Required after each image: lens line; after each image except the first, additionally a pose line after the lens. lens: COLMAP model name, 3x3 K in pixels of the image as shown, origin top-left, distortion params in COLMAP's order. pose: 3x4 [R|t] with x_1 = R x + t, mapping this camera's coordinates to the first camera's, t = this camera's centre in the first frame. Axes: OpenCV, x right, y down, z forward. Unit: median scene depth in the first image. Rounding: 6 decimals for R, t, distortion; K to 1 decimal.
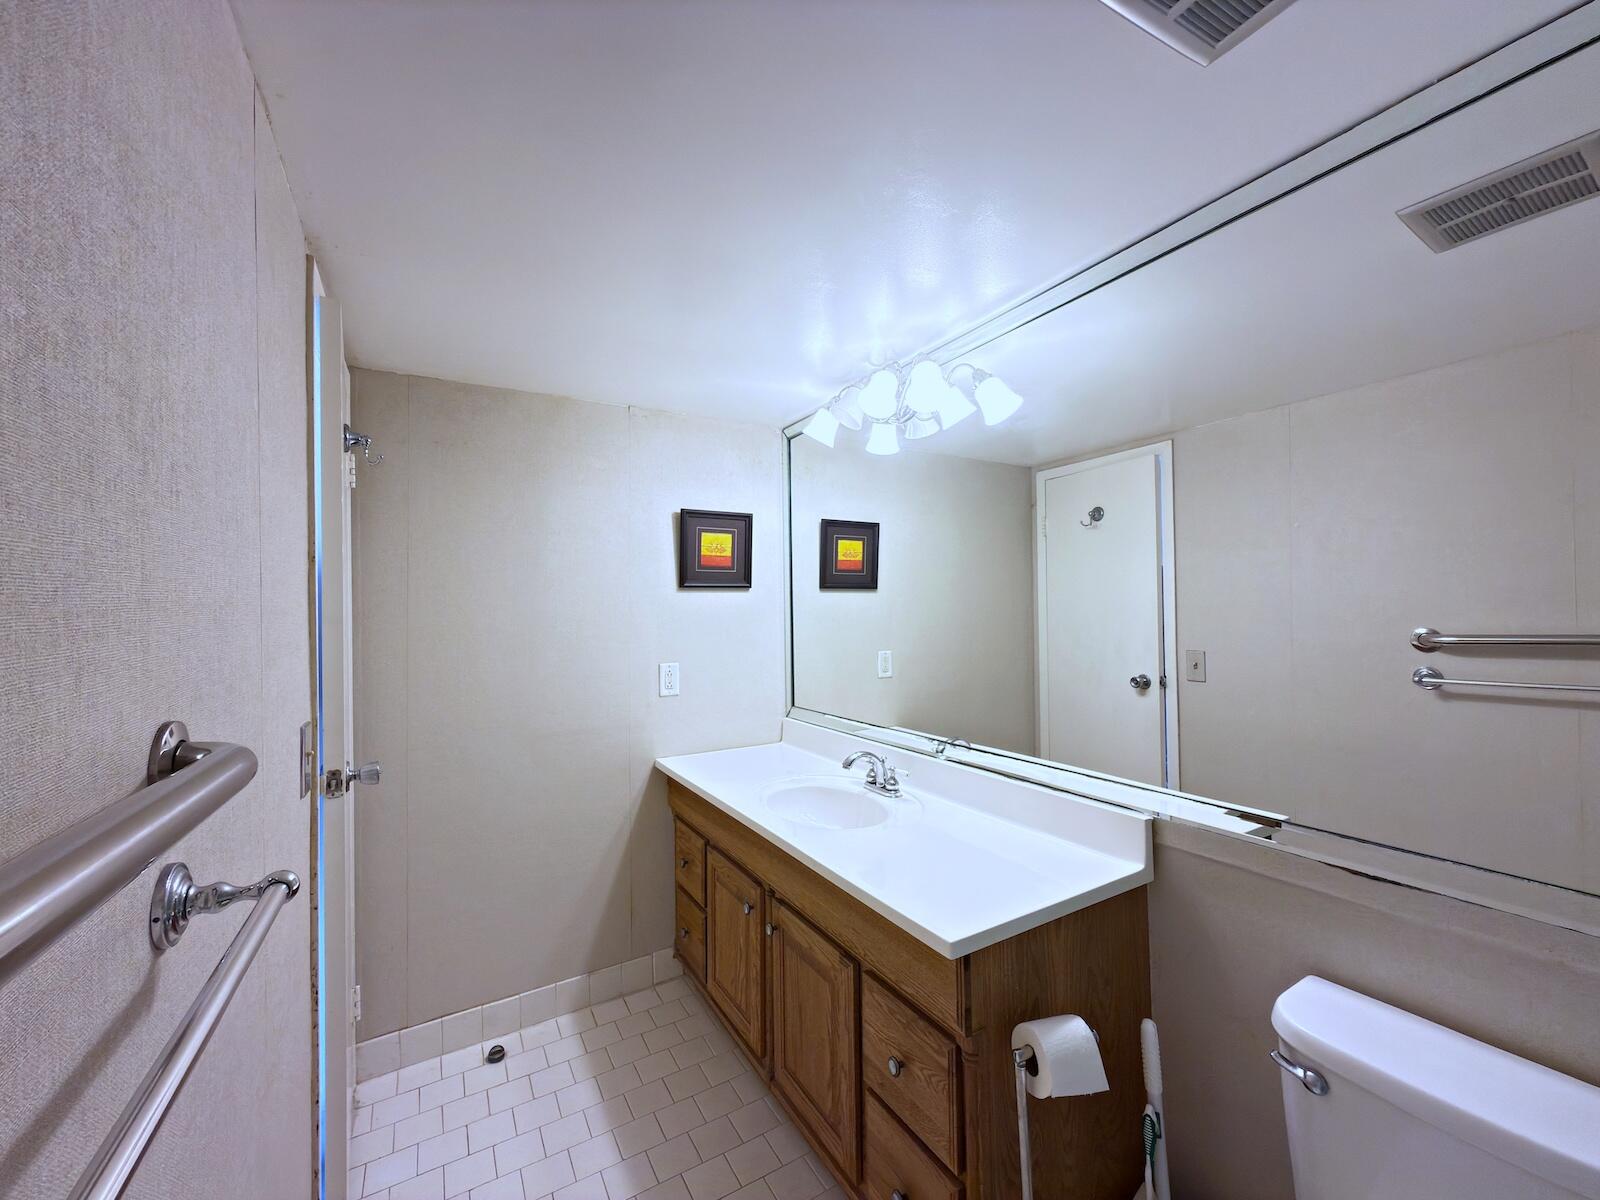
lens RADIAL K [[648.9, 0, 800.7], [0, 648.9, 601.3], [0, 0, 1]] dist [0.001243, 0.000074]
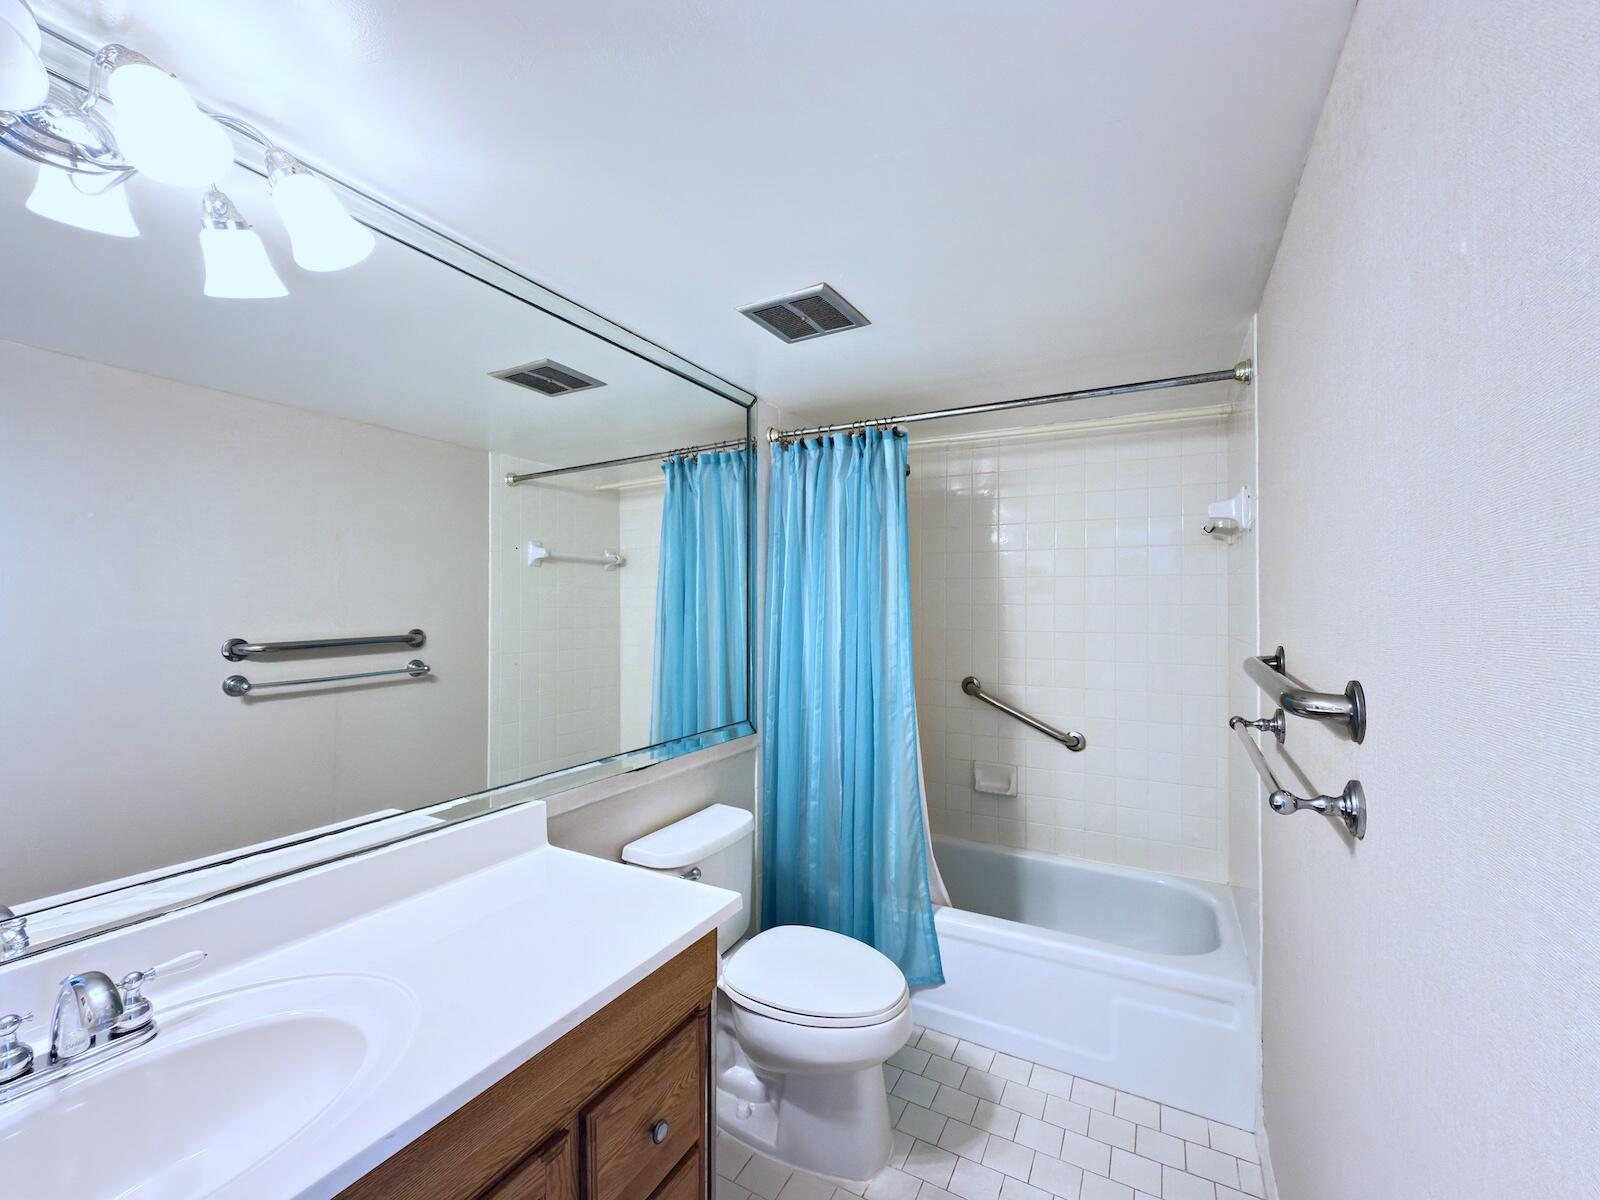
lens RADIAL K [[648.9, 0, 805.0], [0, 648.9, 601.4], [0, 0, 1]] dist [0.001243, 0.000074]
pose [[-0.523010, 0.028433, 0.851852, -0.436361], [-0.002434, 0.999390, -0.034852, 0.015923], [-0.852323, -0.020301, -0.522621, 0.777796]]
